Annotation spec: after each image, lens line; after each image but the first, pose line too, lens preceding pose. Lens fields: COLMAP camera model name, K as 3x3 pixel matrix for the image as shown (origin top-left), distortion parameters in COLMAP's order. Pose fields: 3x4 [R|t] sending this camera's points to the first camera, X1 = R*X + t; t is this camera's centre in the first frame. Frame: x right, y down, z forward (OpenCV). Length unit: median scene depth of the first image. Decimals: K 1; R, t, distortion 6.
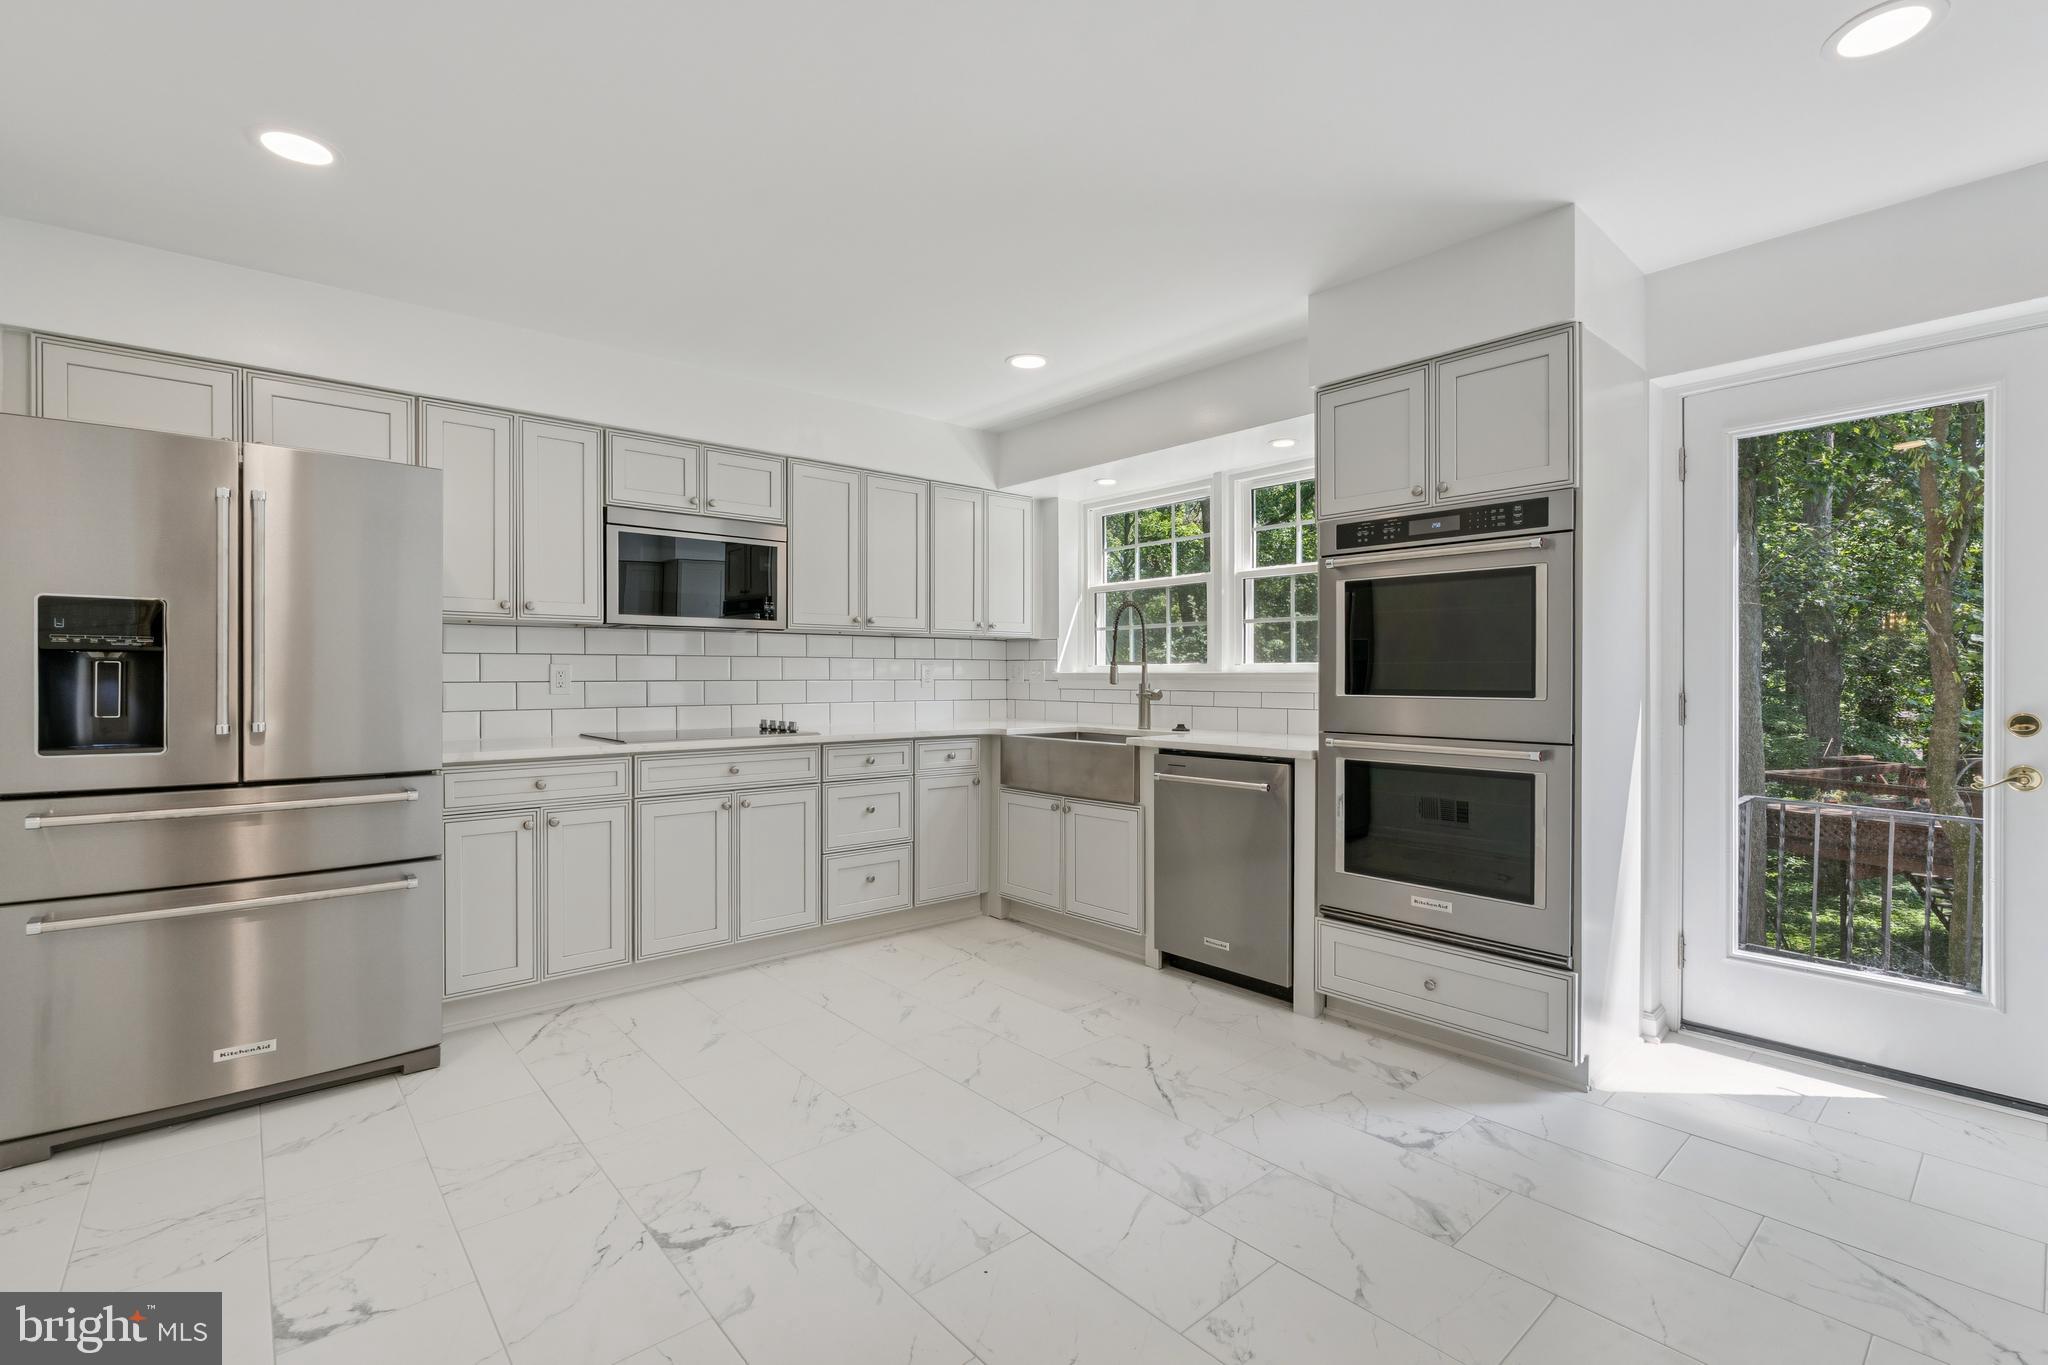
lens RADIAL K [[921.5, 0, 1024.0], [0, 921.5, 682.5], [0, 0, 1]] dist [-0.000867, 0.000043]
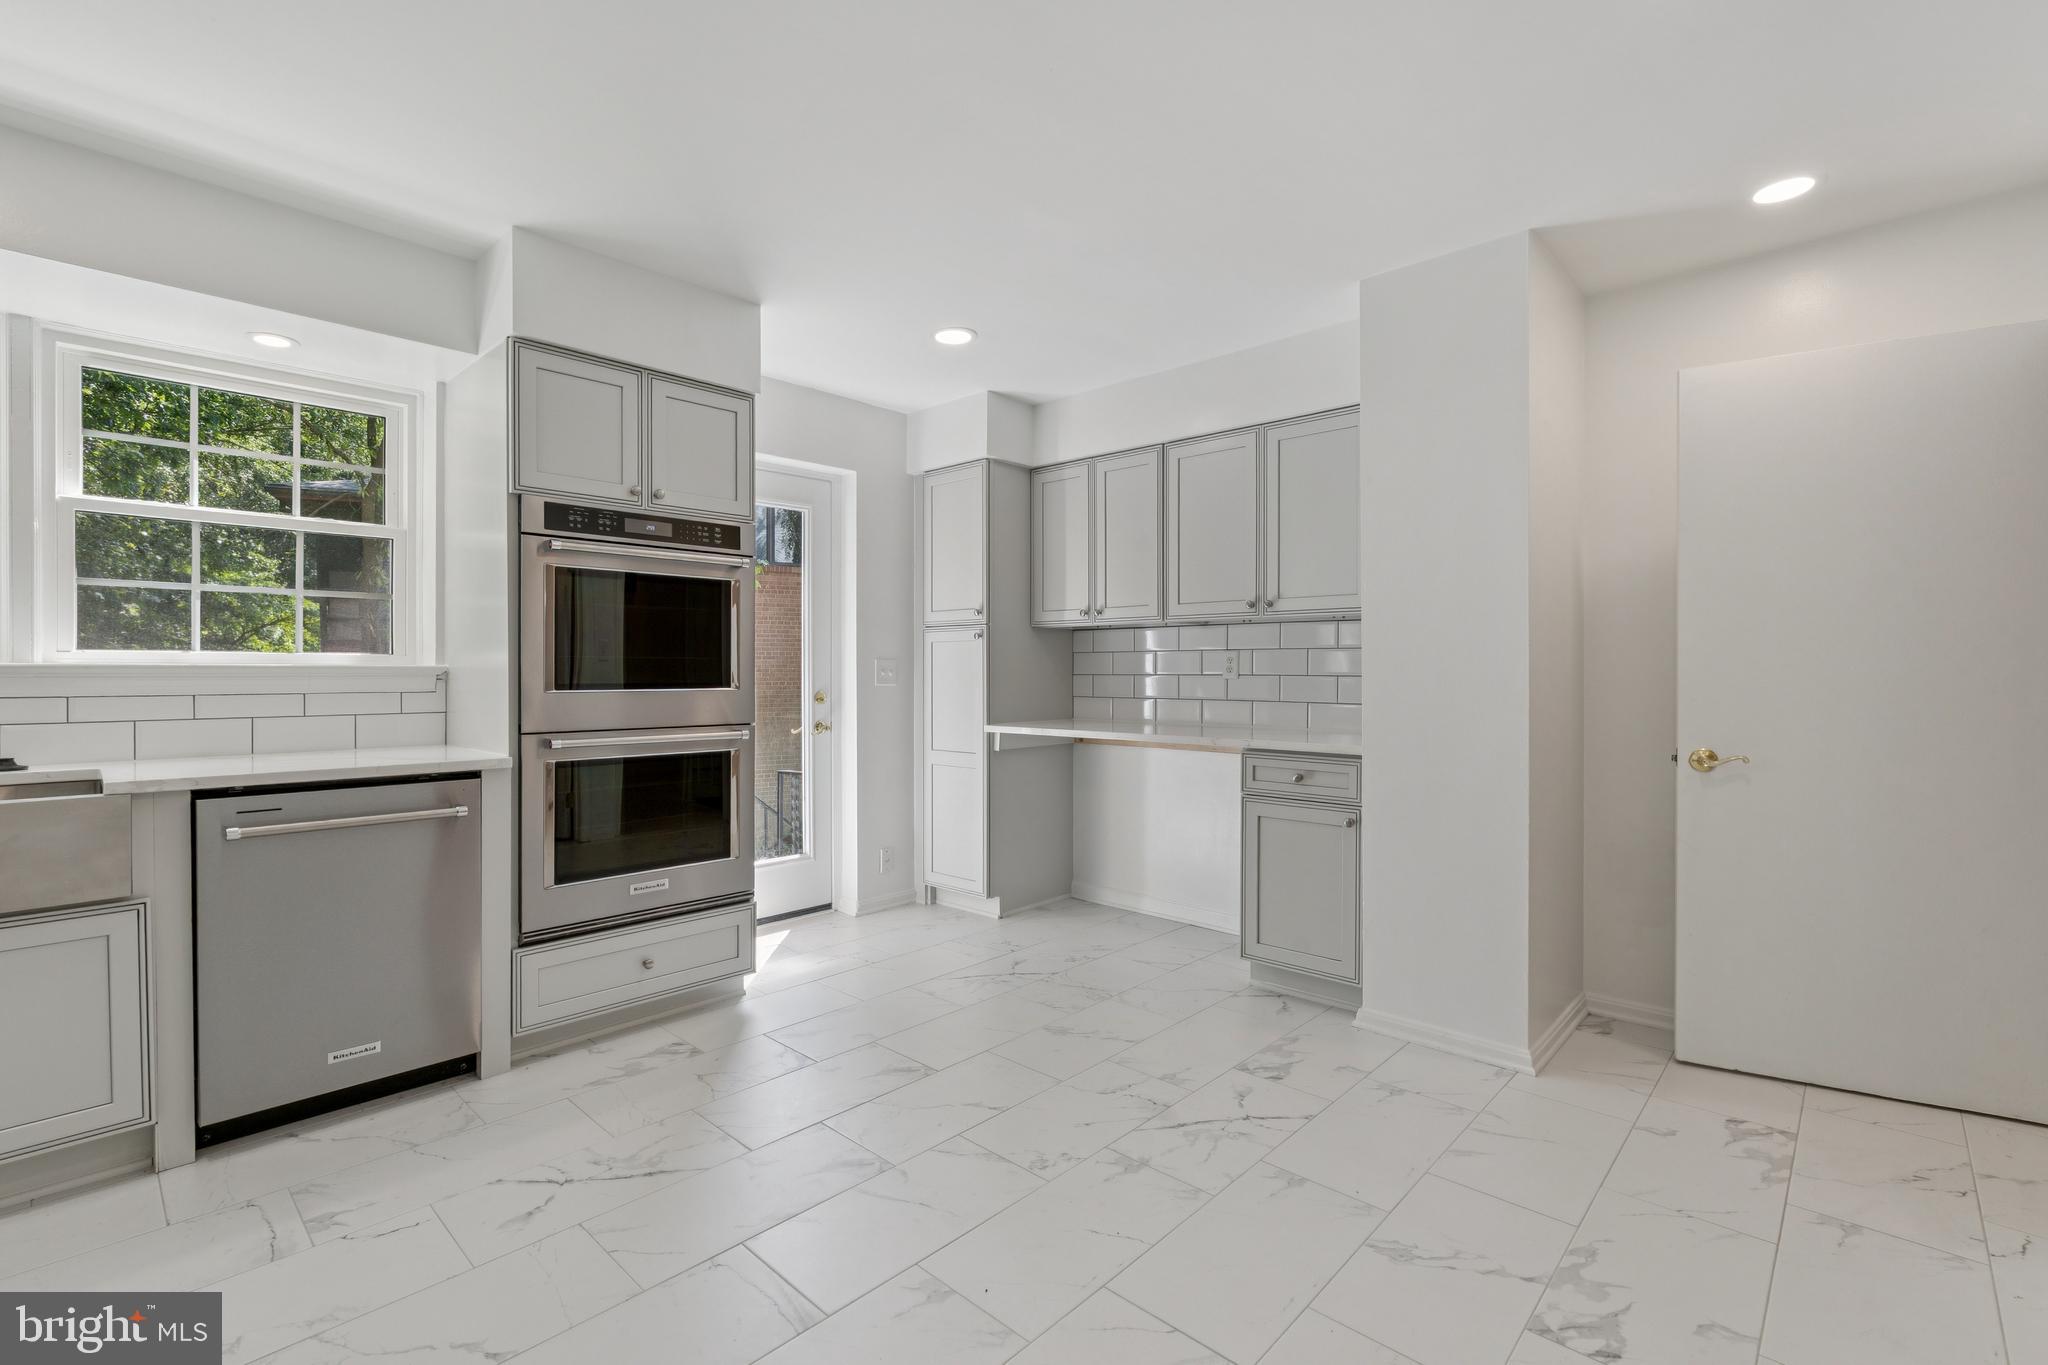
lens RADIAL K [[911.2, 0, 1022.7], [0, 911.2, 671.8], [0, 0, 1]] dist [-0.003044, -0.000717]
pose [[-0.098587, -0.002081, 0.995126, -0.596553], [0.007578, 0.999967, 0.002842, -0.004541], [-0.995100, 0.007821, -0.098568, 0.633869]]
